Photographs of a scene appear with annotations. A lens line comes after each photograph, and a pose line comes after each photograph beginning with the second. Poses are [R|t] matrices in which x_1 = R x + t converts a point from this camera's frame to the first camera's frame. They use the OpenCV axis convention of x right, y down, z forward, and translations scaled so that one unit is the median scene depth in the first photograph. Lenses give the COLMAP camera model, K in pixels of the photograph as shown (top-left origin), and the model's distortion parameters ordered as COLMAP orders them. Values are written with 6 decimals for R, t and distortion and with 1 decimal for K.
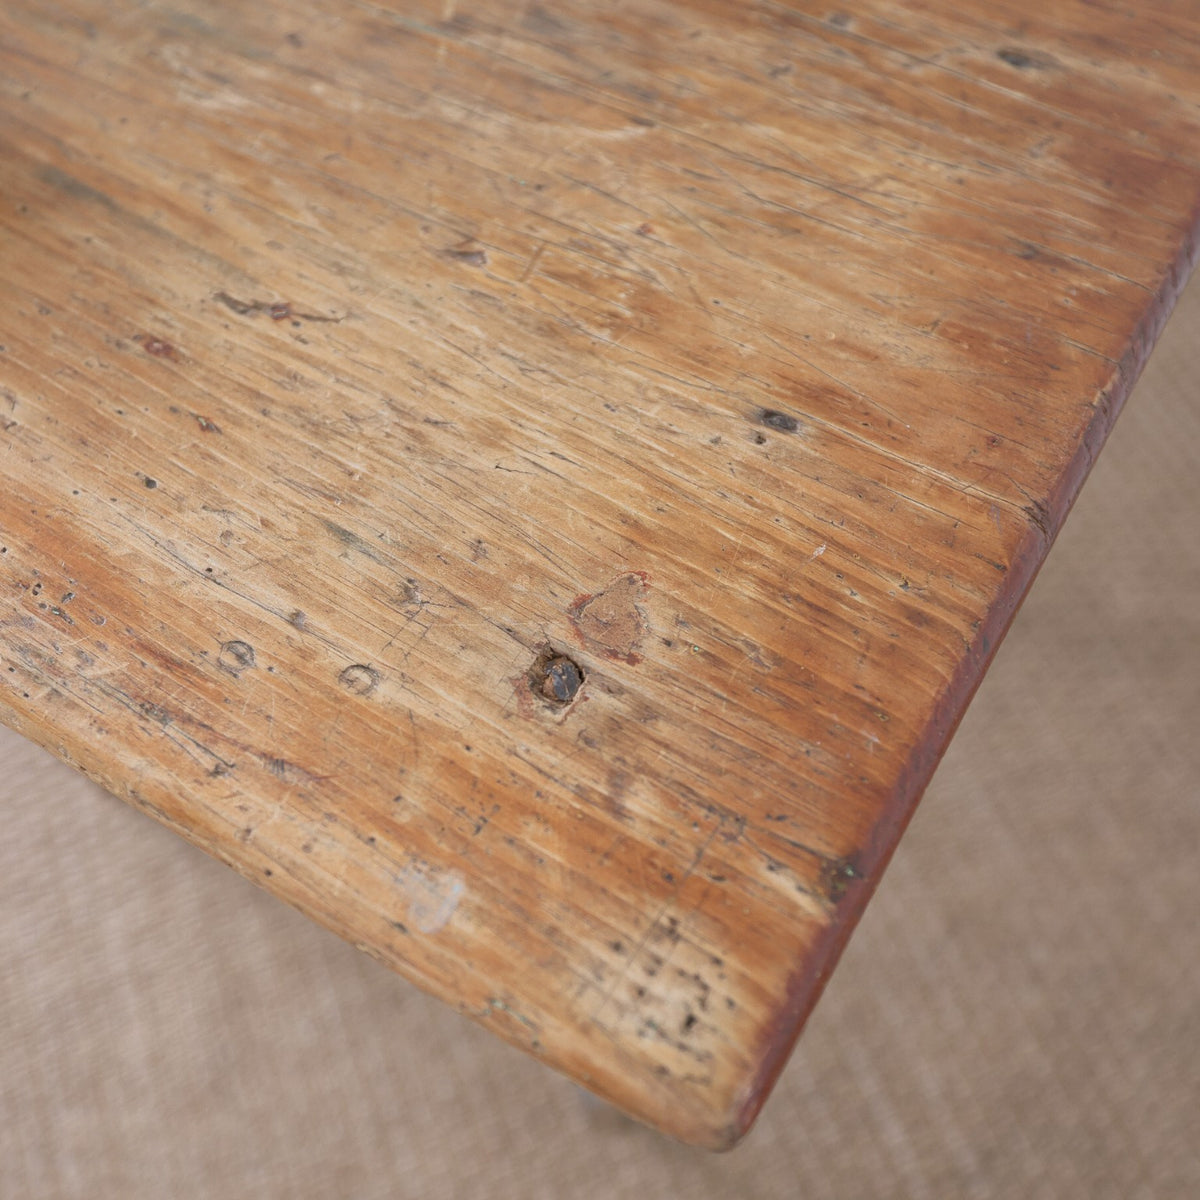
lens RADIAL K [[1308.0, 0, 600.0], [0, 1308.0, 600.0], [0, 0, 1]] dist [0.005400, 0.006038]
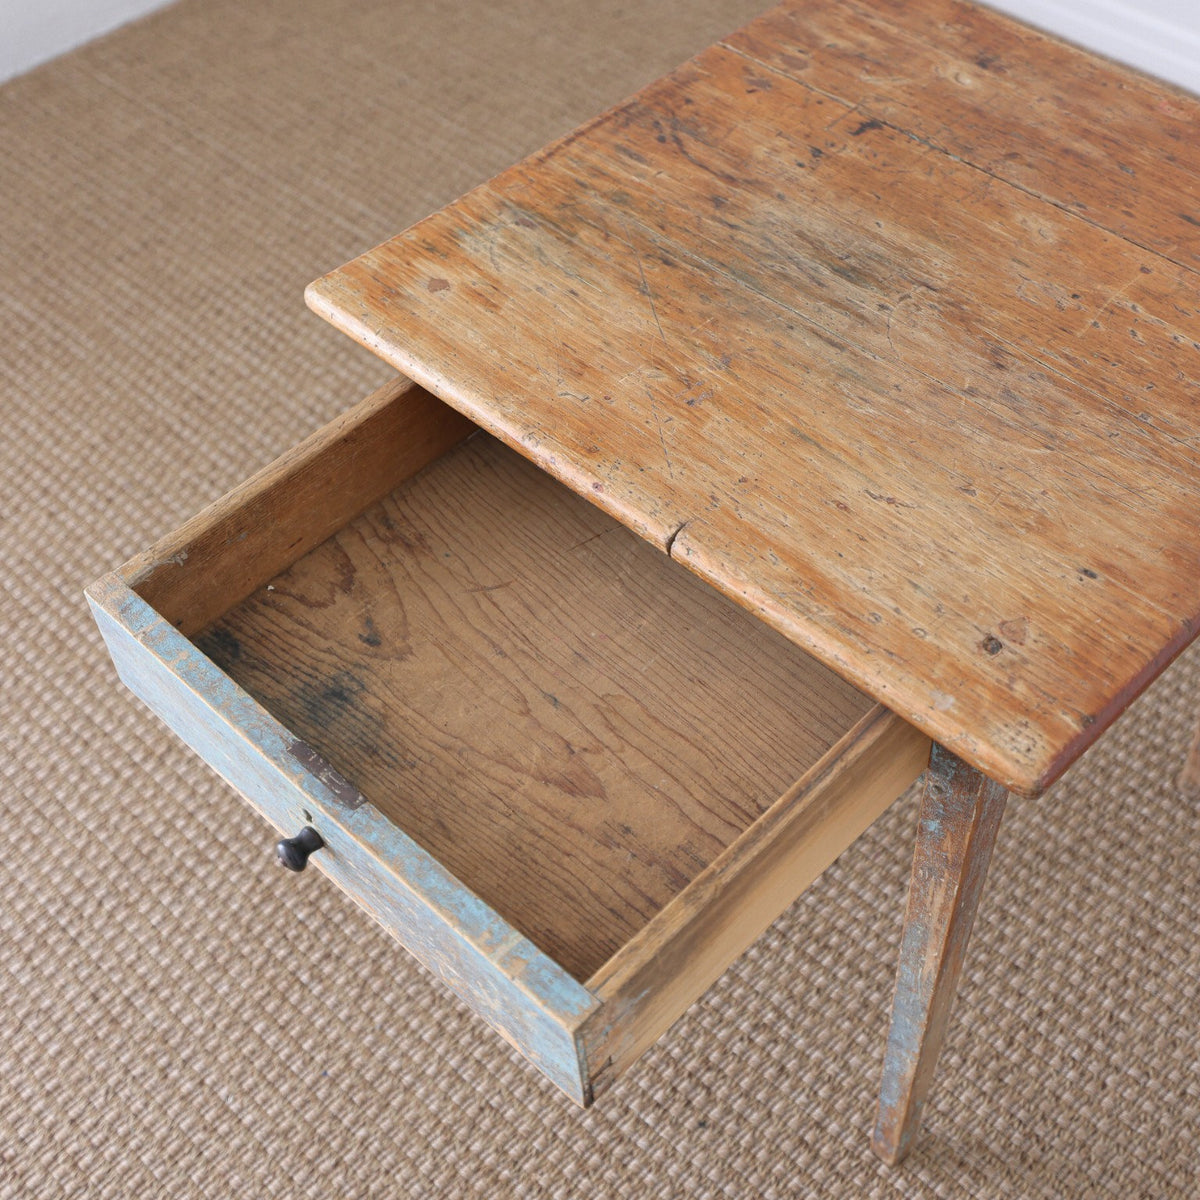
lens RADIAL K [[1752.1, 0, 614.0], [0, 1752.1, 538.5], [0, 0, 1]] dist [0.008341, -0.024484]
pose [[0.973117, 0.164377, -0.161318, -0.219683], [-0.196203, 0.958490, -0.206884, 0.671023], [0.120615, 0.232974, 0.964974, -2.365366]]
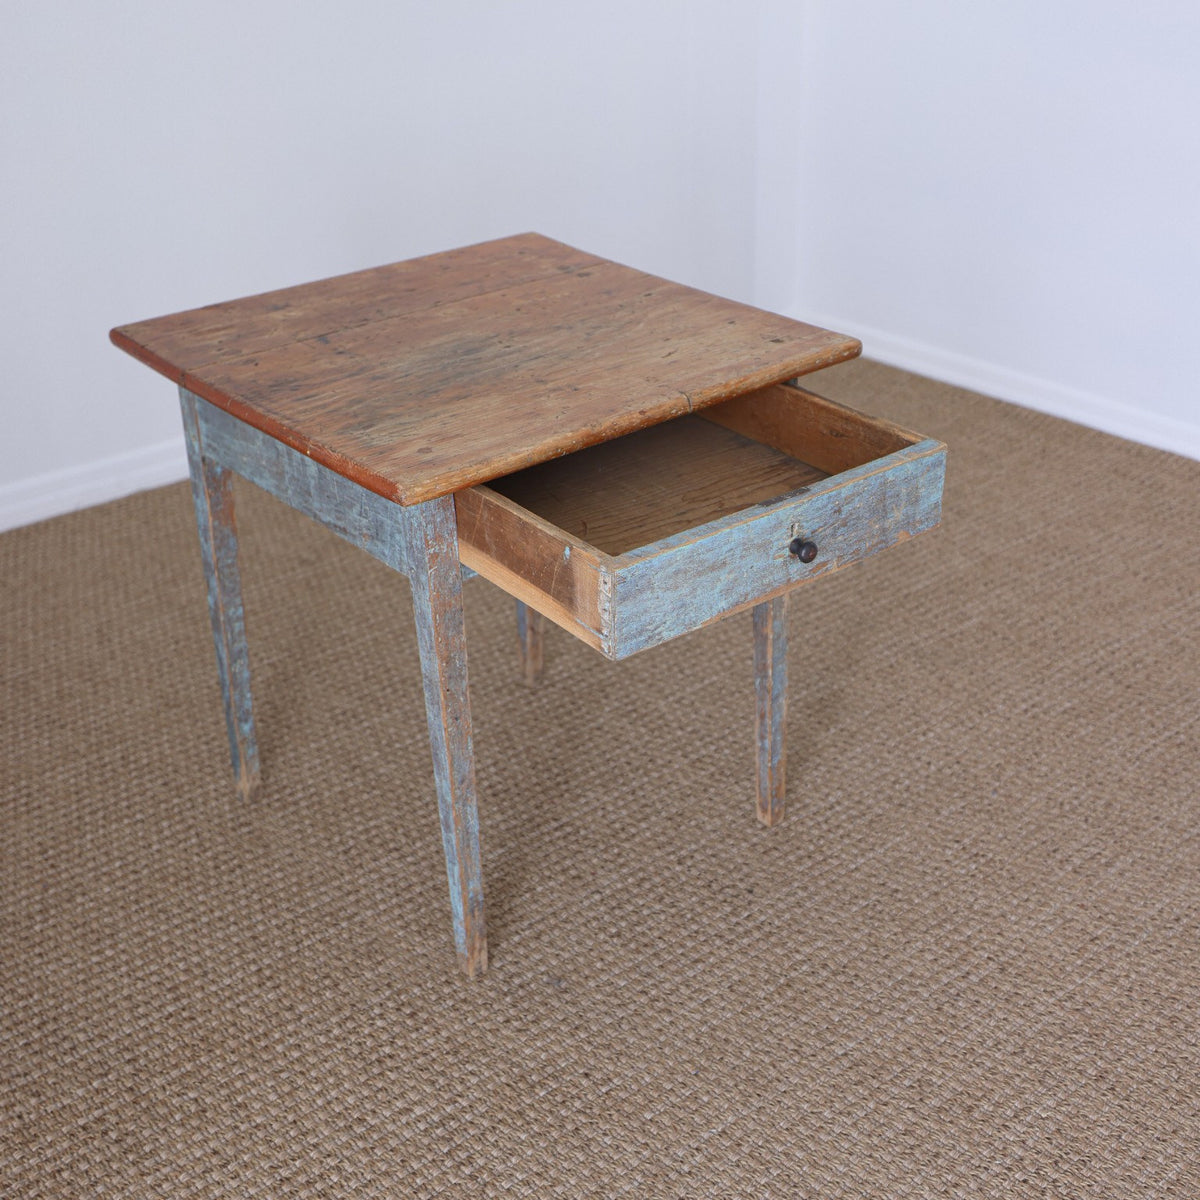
lens RADIAL K [[1731.0, 0, 600.0], [0, 1731.0, 600.0], [0, 0, 1]] dist [0.001800, -0.021695]
pose [[0.331820, -0.422635, 0.843371, -5.968281], [0.824560, 0.564238, -0.041664, 0.315373], [-0.458253, 0.709235, 0.535714, -1.526947]]
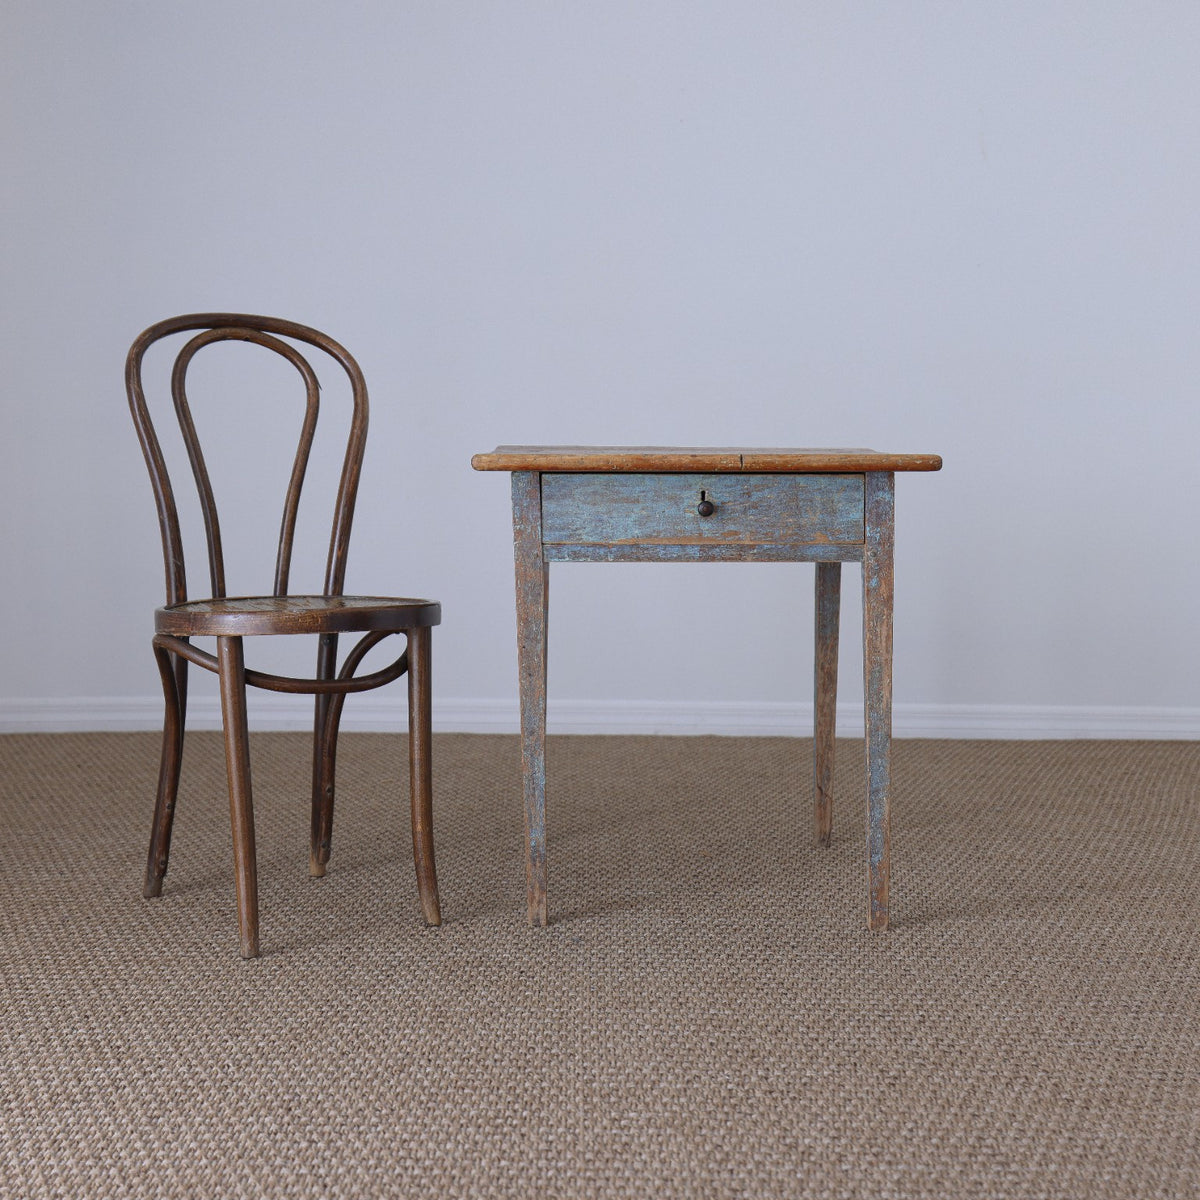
lens RADIAL K [[1751.0, 0, 600.1], [0, 1751.0, 520.0], [0, 0, 1]] dist [-0.007262, 0.010640]
pose [[0.854101, -0.004233, 0.520090, -5.091485], [0.441163, 0.535530, -0.720127, 5.222988], [-0.275476, 0.844505, 0.459265, -2.076626]]
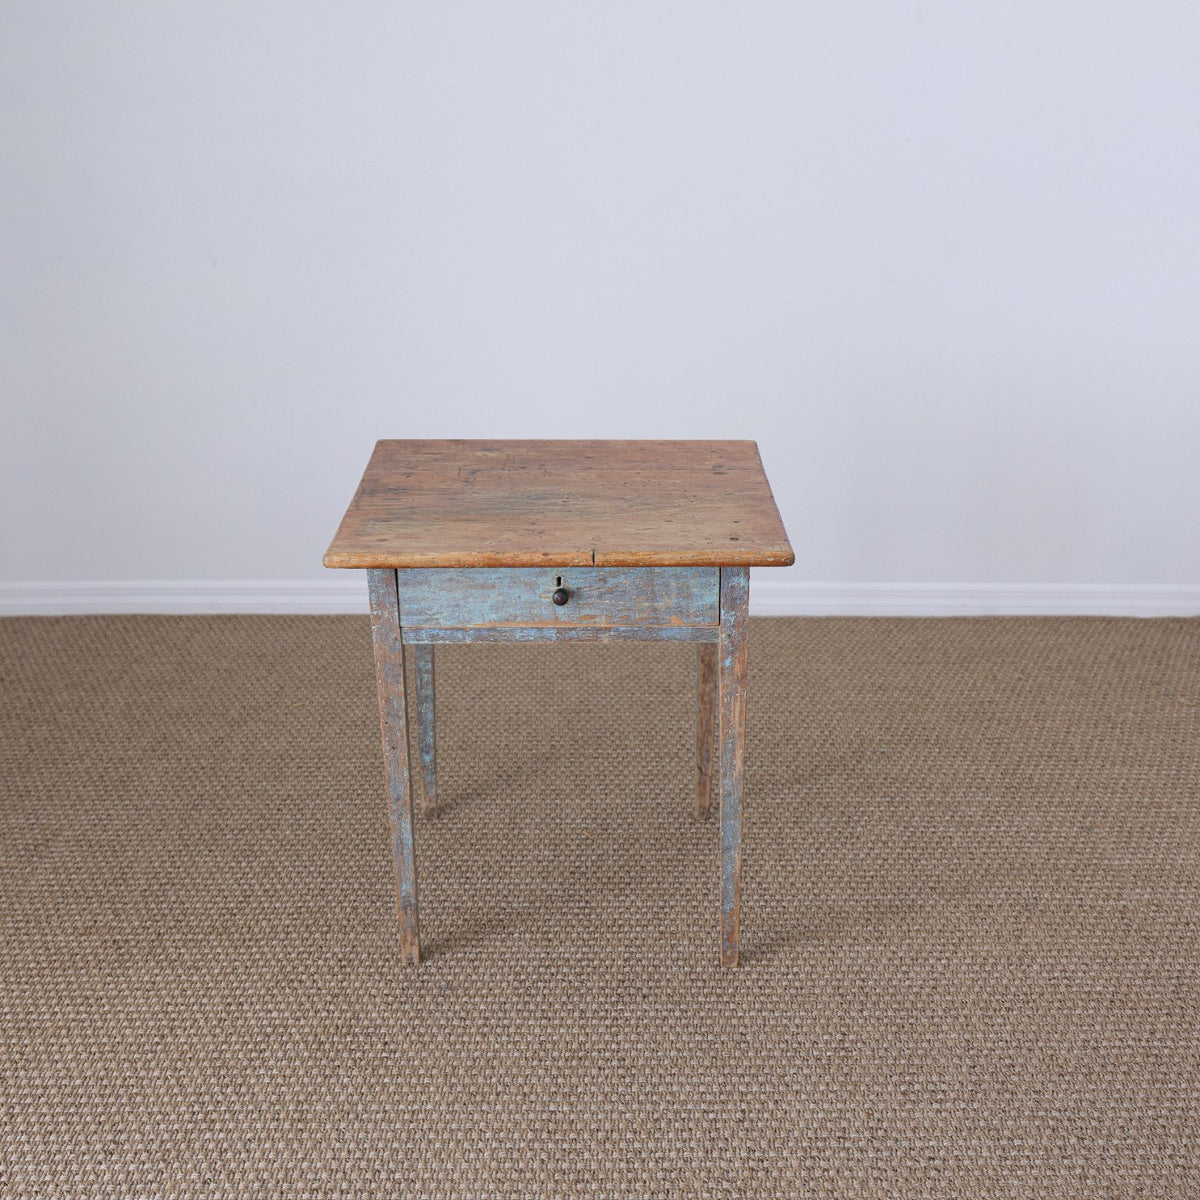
lens RADIAL K [[1756.1, 0, 626.6], [0, 1756.1, 602.0], [0, 0, 1]] dist [-0.001786, -0.012904]
pose [[0.848388, -0.153115, 0.506749, -4.386593], [0.449913, 0.712982, -0.537806, 4.187491], [-0.278957, 0.684261, 0.673773, -3.990329]]
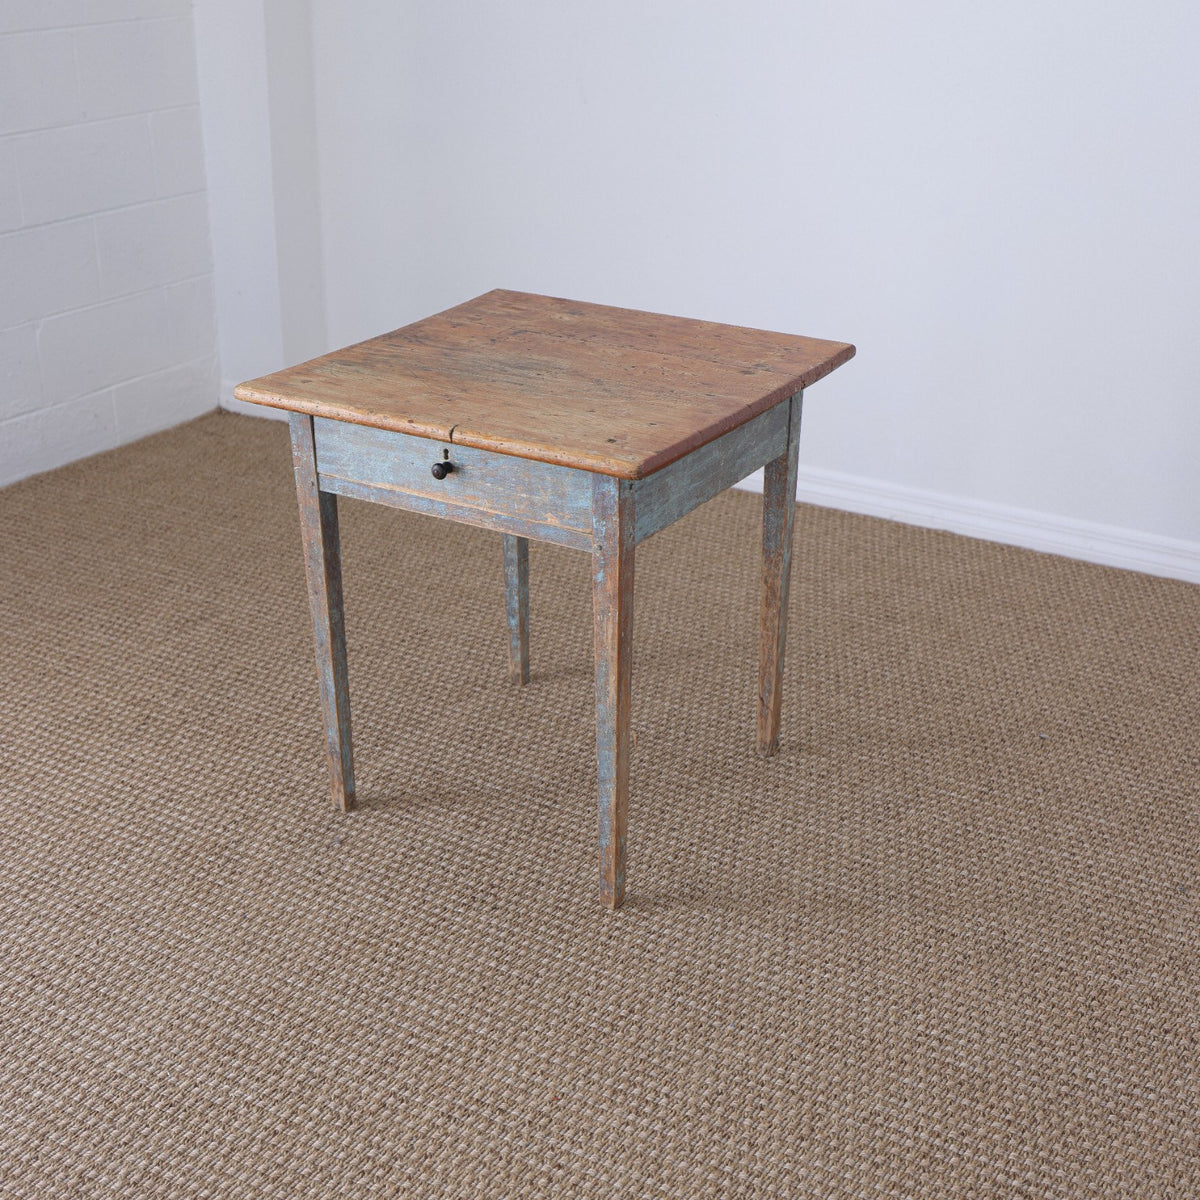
lens RADIAL K [[1756.1, 0, 626.6], [0, 1756.1, 602.0], [0, 0, 1]] dist [-0.001786, -0.012904]
pose [[0.999696, 0.020160, 0.014186, -0.057115], [-0.007749, 0.803287, -0.595541, 4.638462], [-0.023402, 0.595250, 0.803200, -4.243031]]
